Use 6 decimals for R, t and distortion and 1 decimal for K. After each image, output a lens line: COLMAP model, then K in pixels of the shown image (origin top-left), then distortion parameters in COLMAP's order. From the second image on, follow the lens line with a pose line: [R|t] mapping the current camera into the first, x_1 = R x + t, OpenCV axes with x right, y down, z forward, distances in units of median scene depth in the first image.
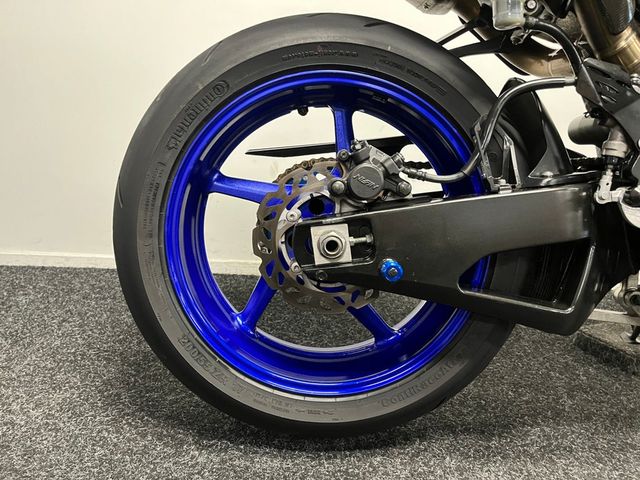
lens RADIAL K [[491.1, 0, 319.1], [0, 491.1, 238.0], [0, 0, 1]] dist [0.027451, -0.000966]
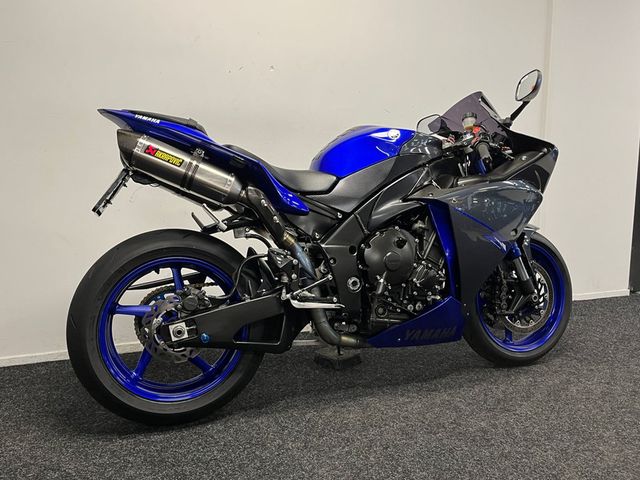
lens RADIAL K [[515.8, 0, 323.9], [0, 515.8, 239.4], [0, 0, 1]] dist [0.010192, -0.004470]
pose [[0.933153, -0.092527, 0.347367, -0.136370], [0.129581, 0.987923, -0.084952, -0.115741], [-0.335312, 0.124285, 0.933873, -1.519820]]
